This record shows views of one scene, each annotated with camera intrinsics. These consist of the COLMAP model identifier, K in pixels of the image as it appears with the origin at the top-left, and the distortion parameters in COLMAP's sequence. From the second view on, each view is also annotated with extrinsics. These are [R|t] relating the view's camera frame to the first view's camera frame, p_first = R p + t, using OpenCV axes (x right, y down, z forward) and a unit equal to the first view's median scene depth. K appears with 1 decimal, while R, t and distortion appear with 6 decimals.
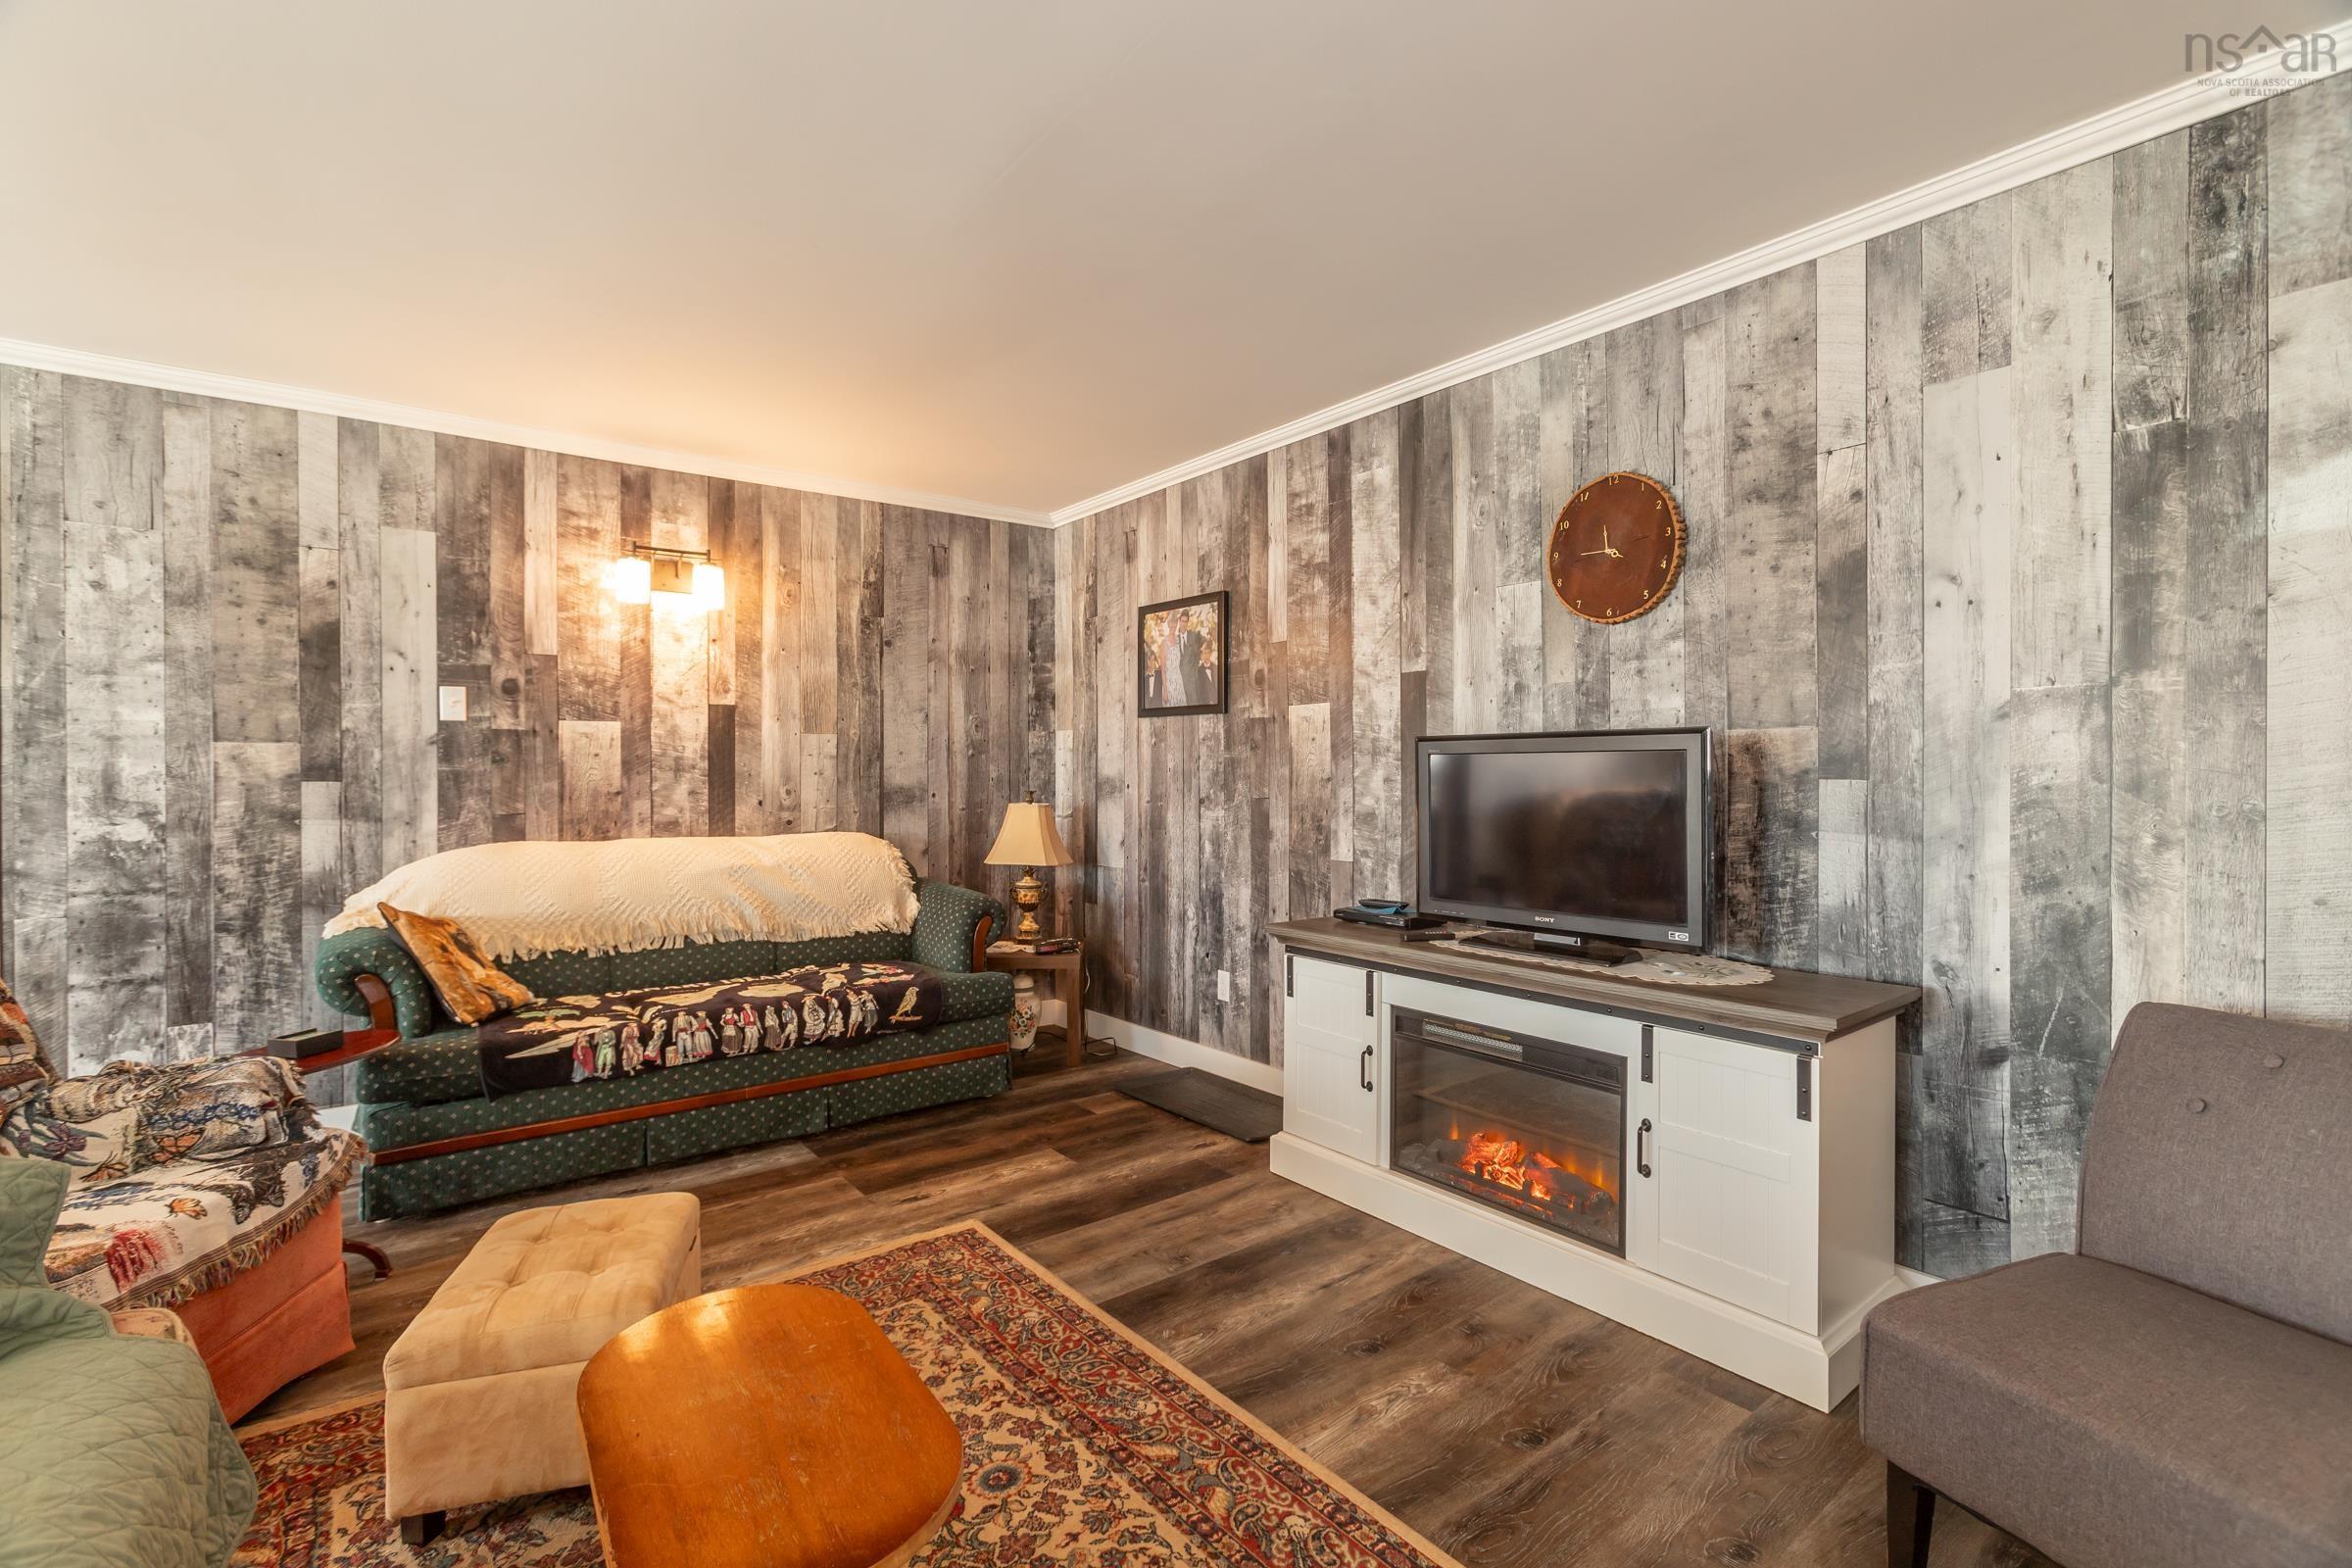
lens RADIAL K [[1031.3, 0, 1161.7], [0, 1031.3, 778.3], [0, 0, 1]] dist [-0.018117, 0.012401]
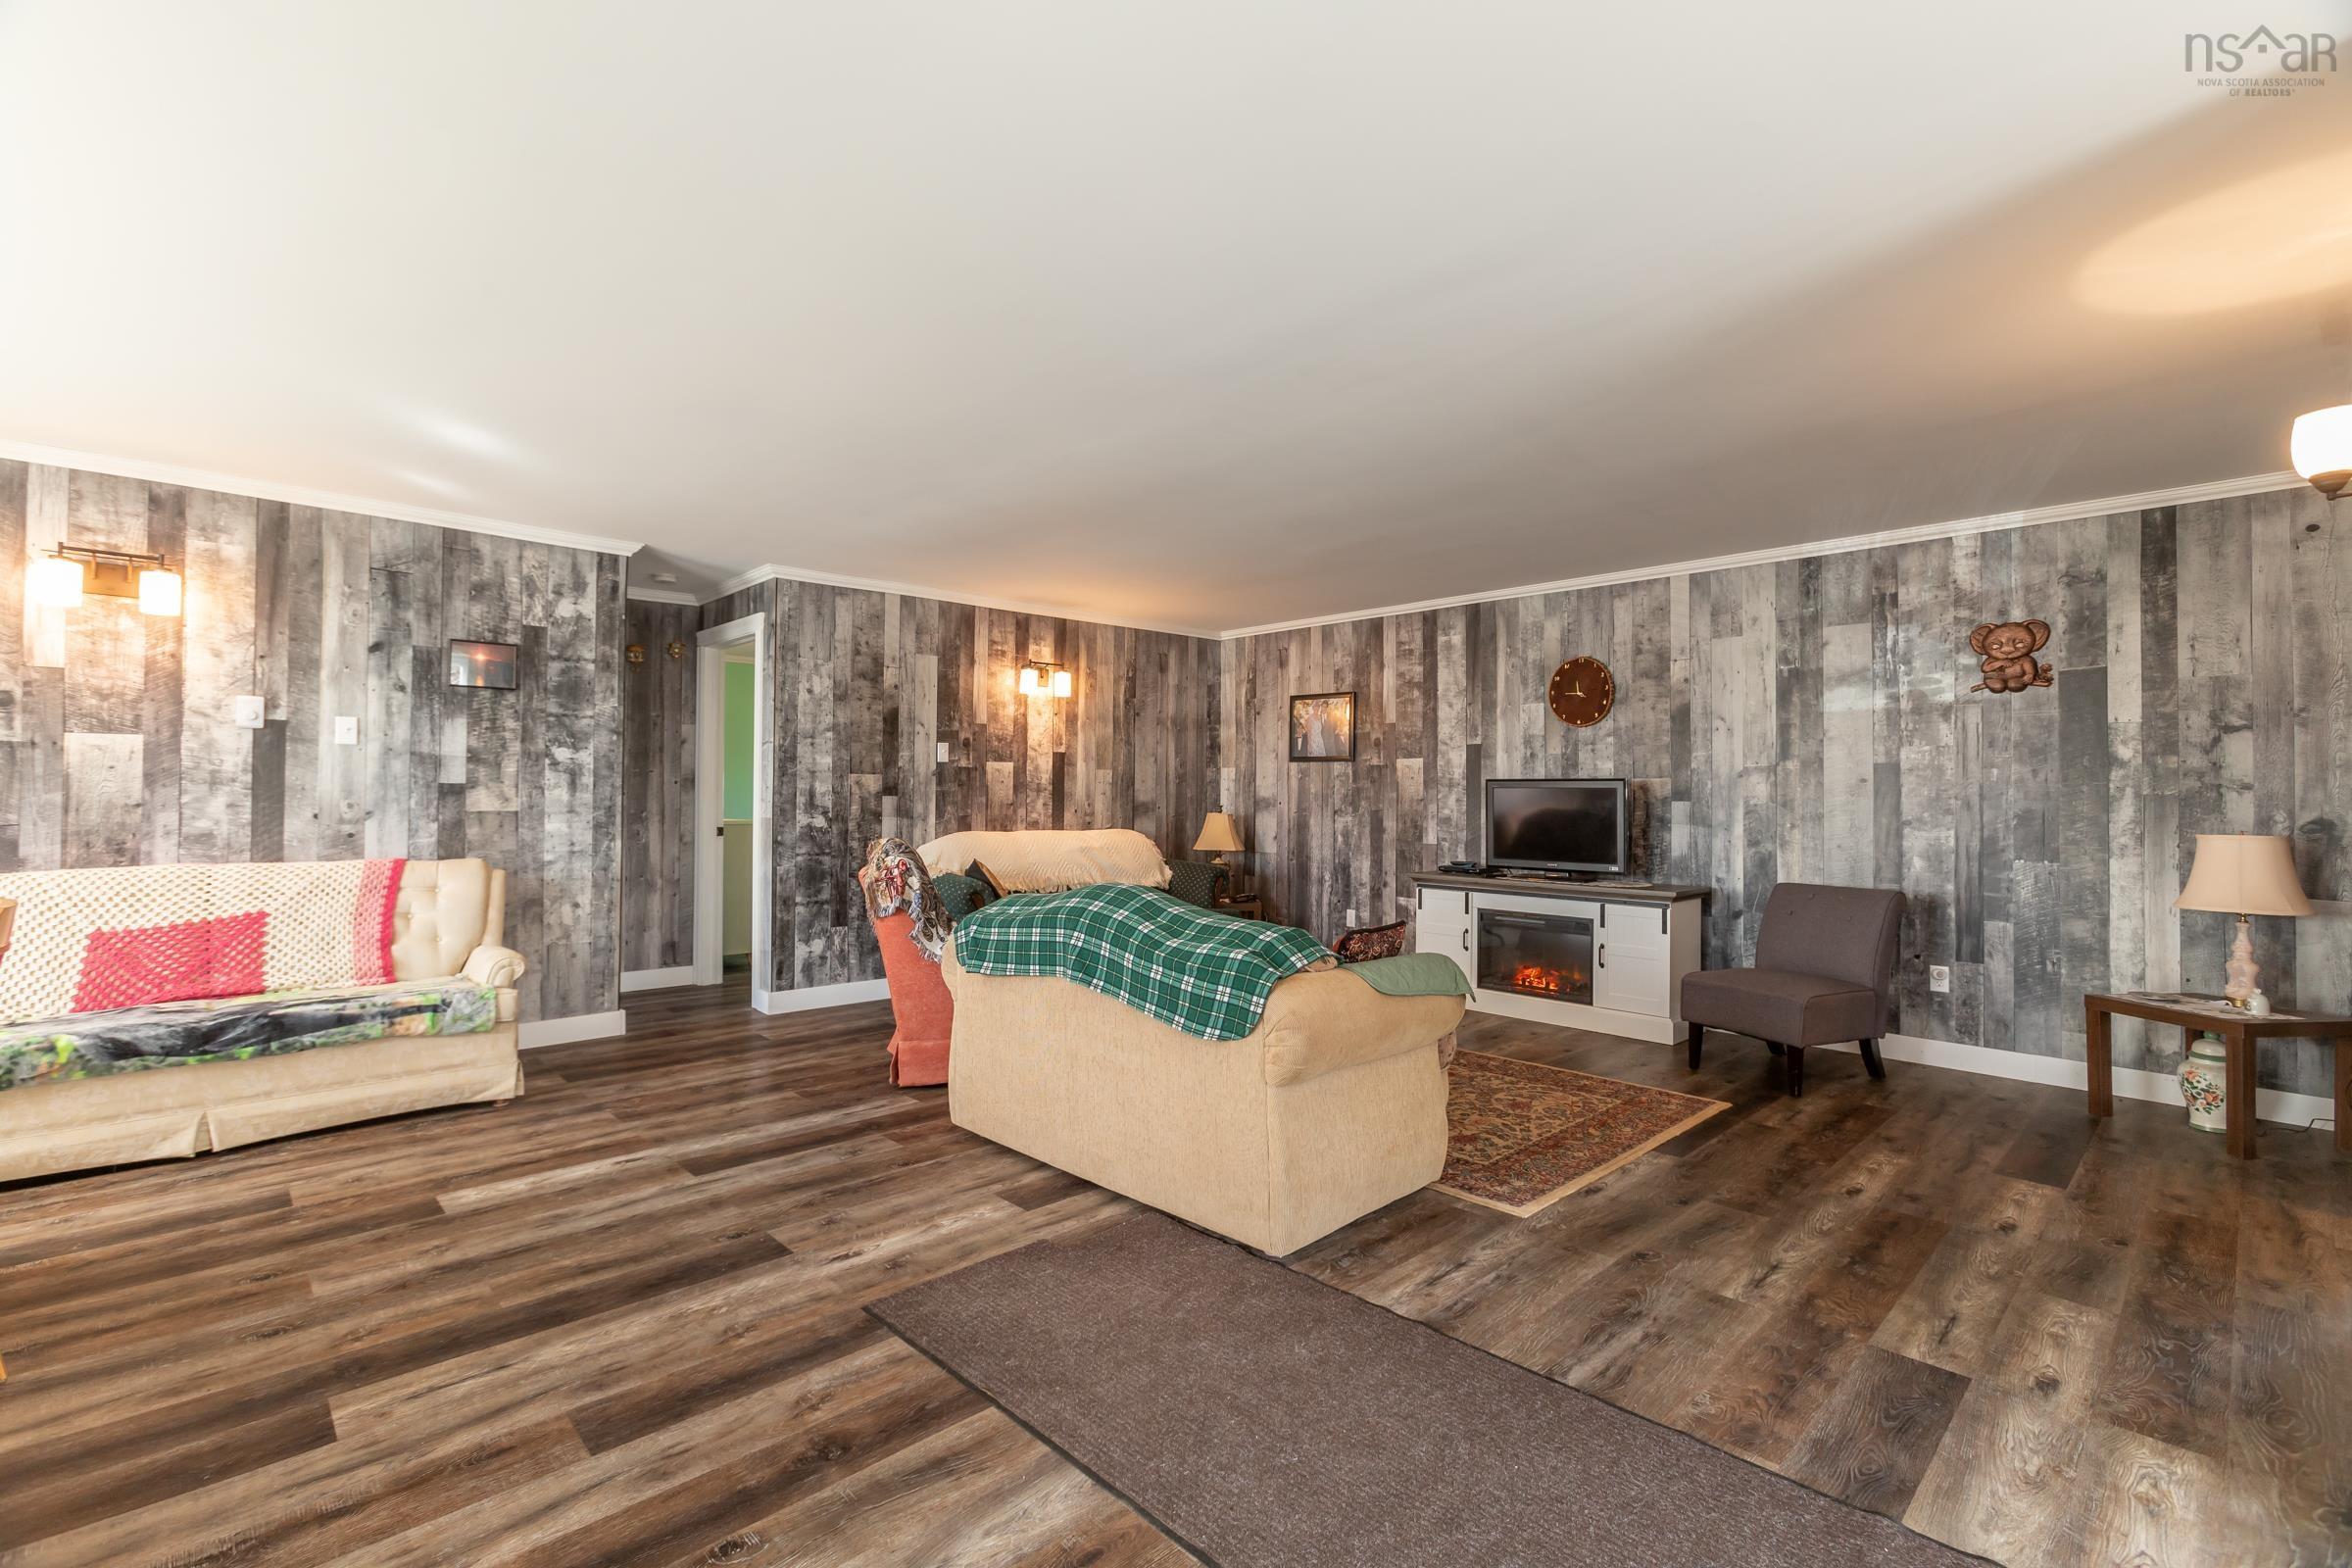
lens RADIAL K [[1031.3, 0, 1161.7], [0, 1031.3, 778.3], [0, 0, 1]] dist [-0.018117, 0.012401]
pose [[0.995503, 0.010844, 0.094112, -0.525065], [-0.008953, 0.999750, -0.020488, 0.005086], [-0.094311, 0.019553, 0.995351, -0.871951]]
